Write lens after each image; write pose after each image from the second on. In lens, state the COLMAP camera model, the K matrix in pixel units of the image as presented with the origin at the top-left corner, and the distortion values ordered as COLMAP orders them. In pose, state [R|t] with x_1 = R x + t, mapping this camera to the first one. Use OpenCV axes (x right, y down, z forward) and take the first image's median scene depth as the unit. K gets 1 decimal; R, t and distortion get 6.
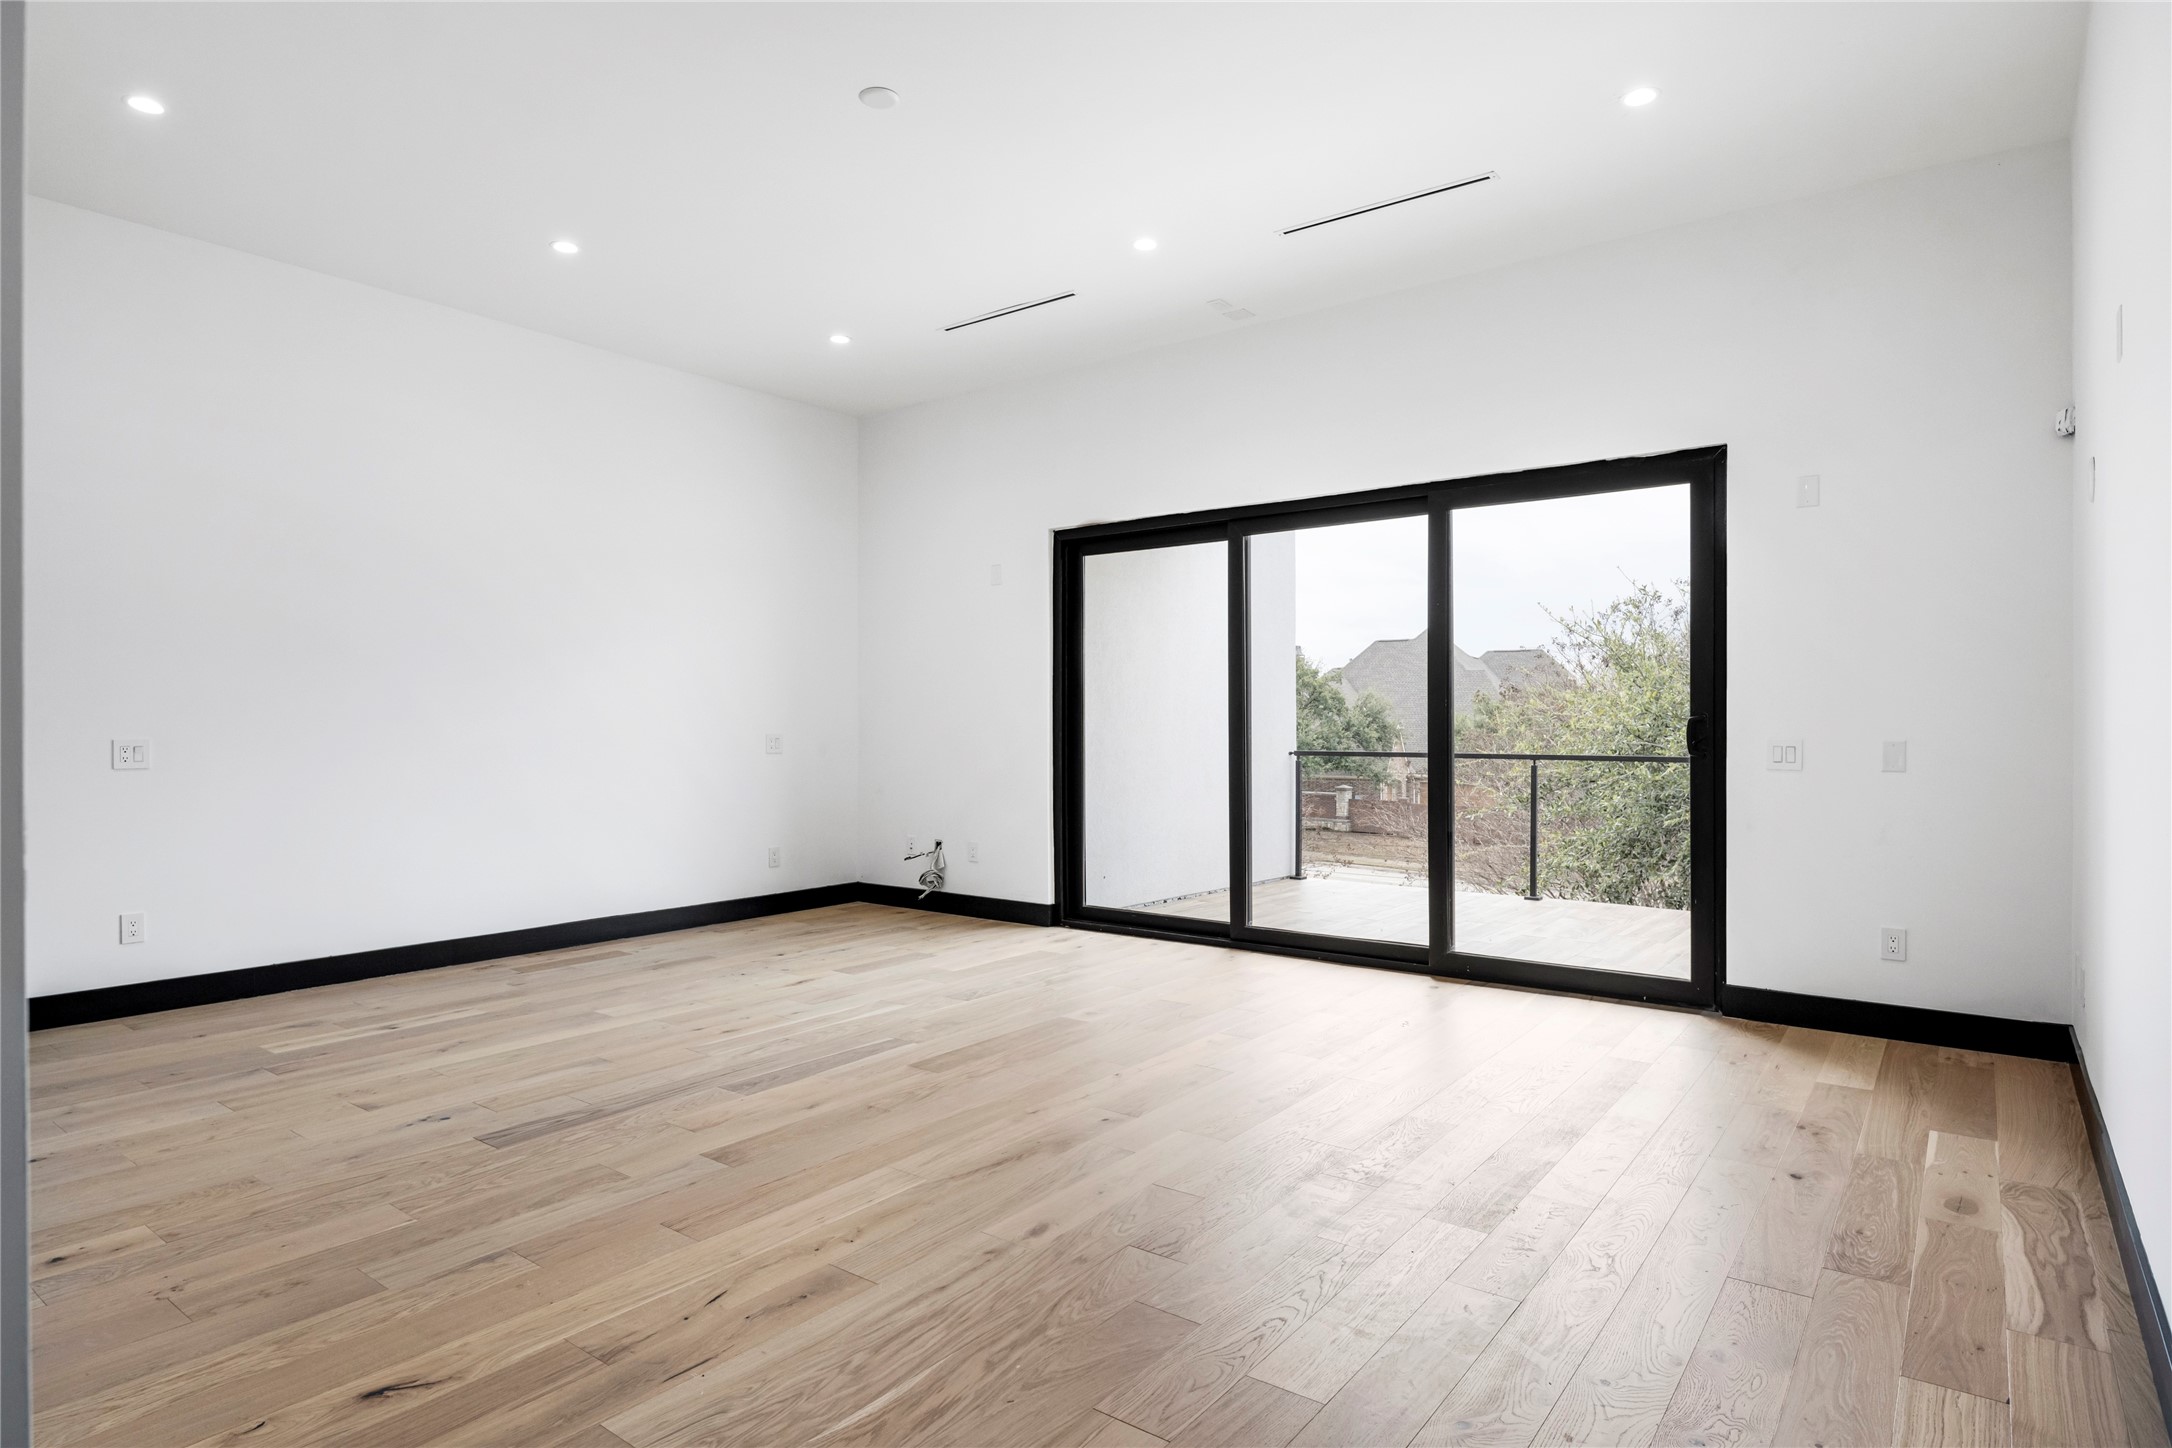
lens RADIAL K [[1181.3, 0, 1086.0], [0, 1181.3, 724.0], [0, 0, 1]] dist [-0.000840, -0.006939]
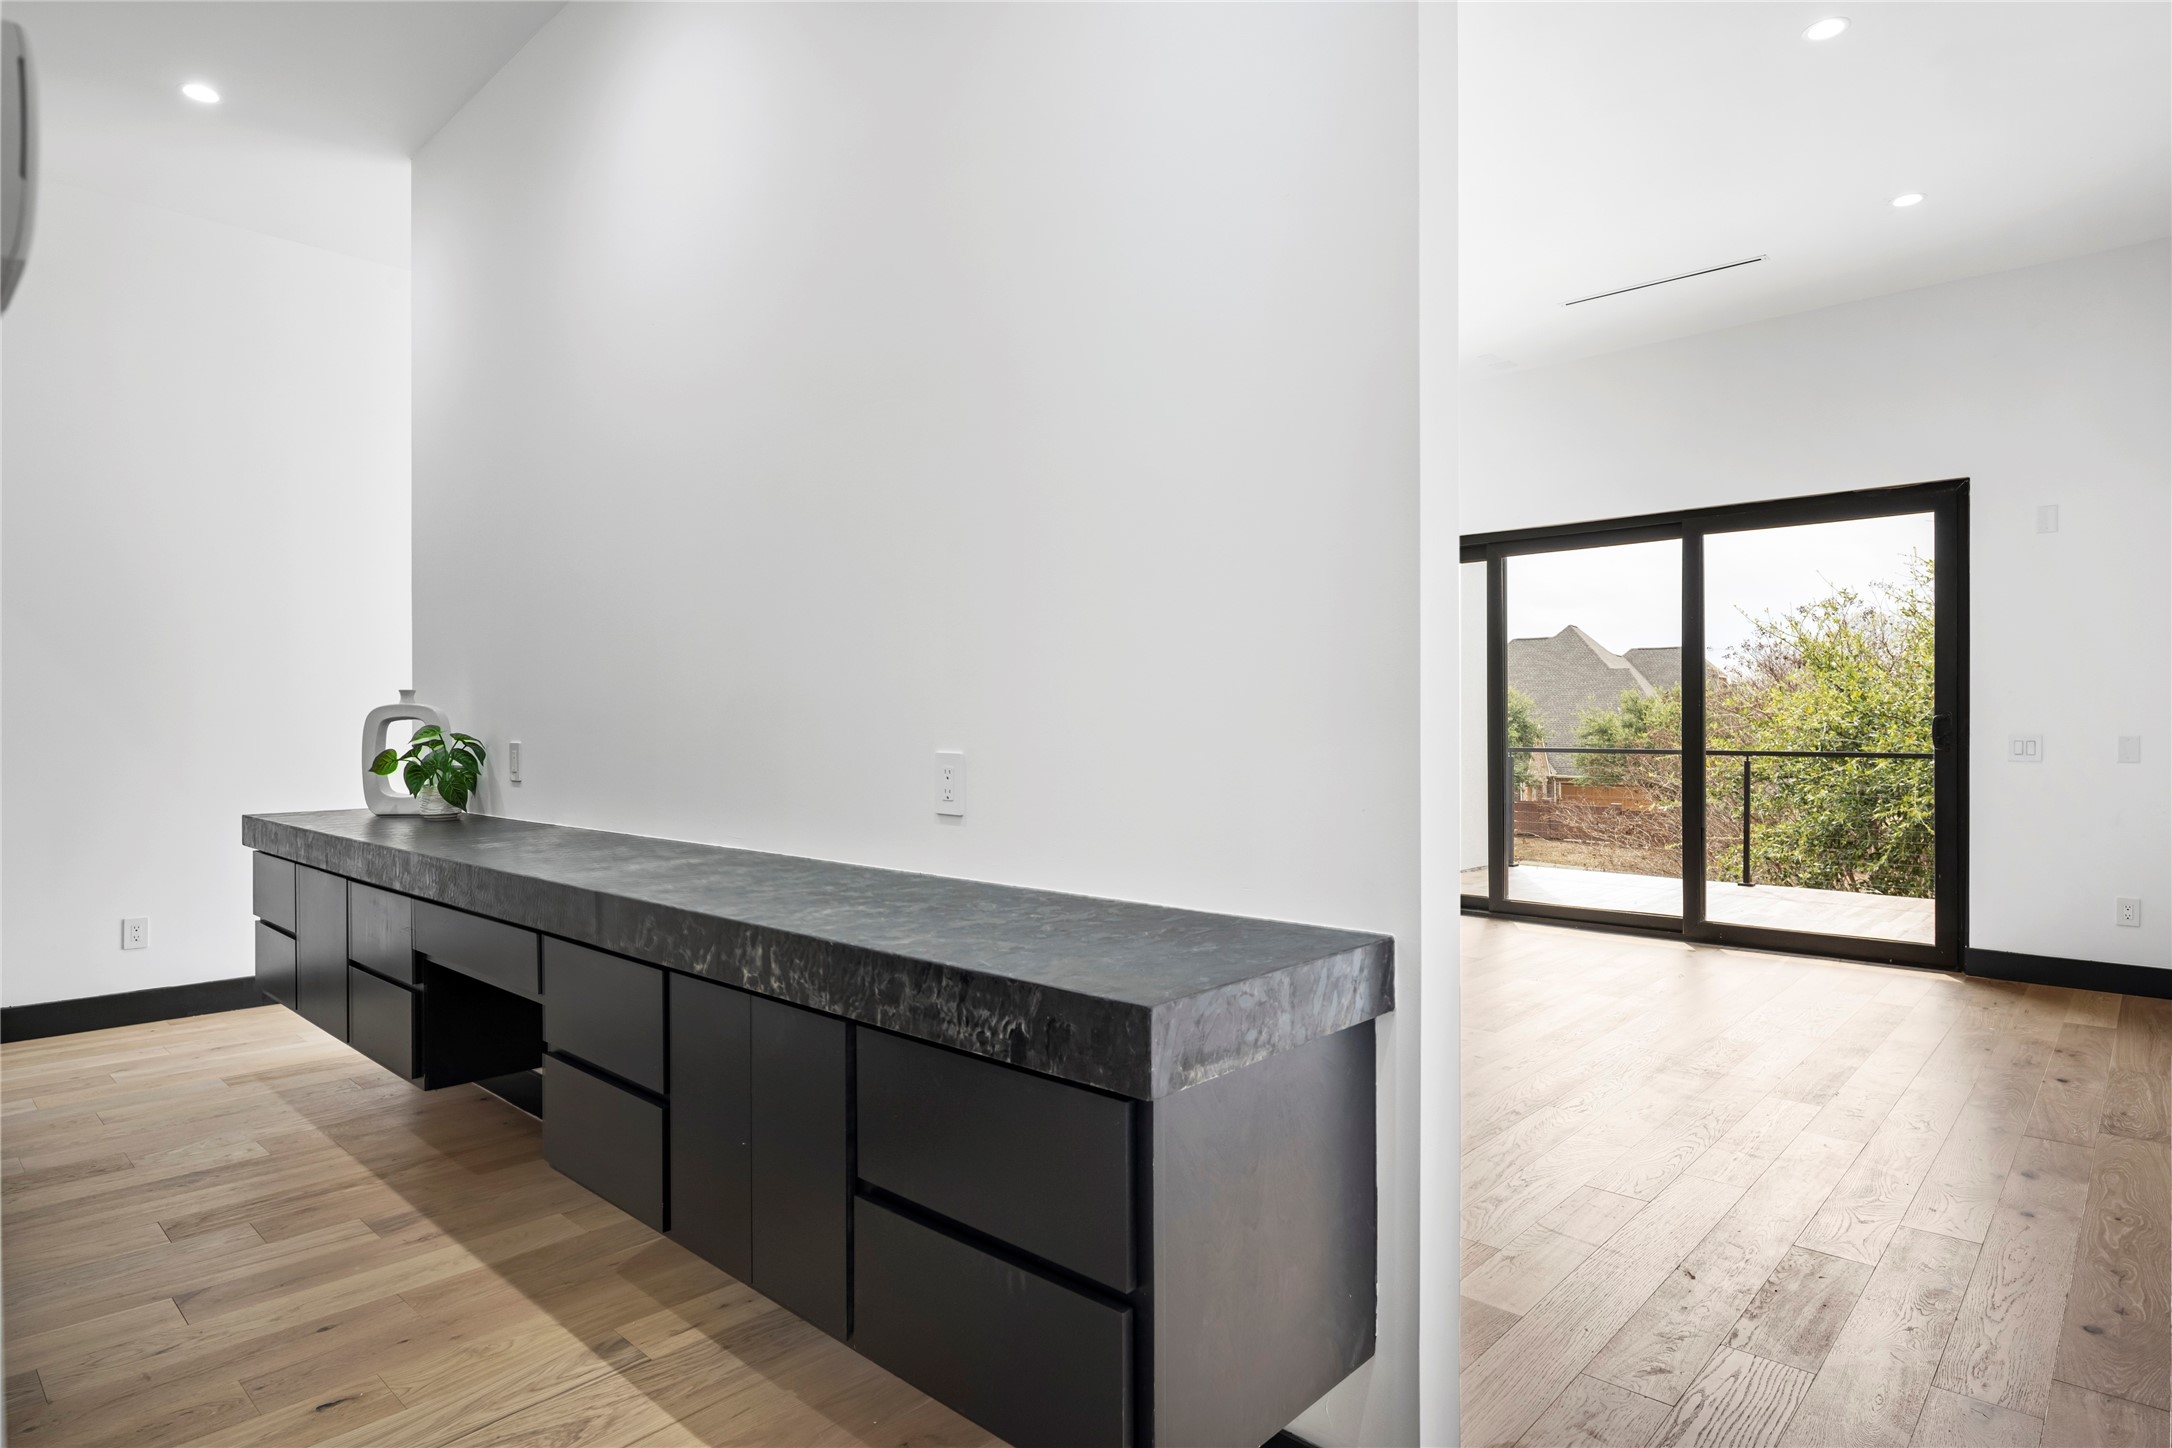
lens RADIAL K [[1181.3, 0, 1086.0], [0, 1181.3, 724.0], [0, 0, 1]] dist [-0.000840, -0.006939]
pose [[0.995186, -0.001672, -0.097989, -0.208094], [0.001635, 0.999999, -0.000459, 0.001988], [0.097990, 0.000297, 0.995187, -0.234079]]
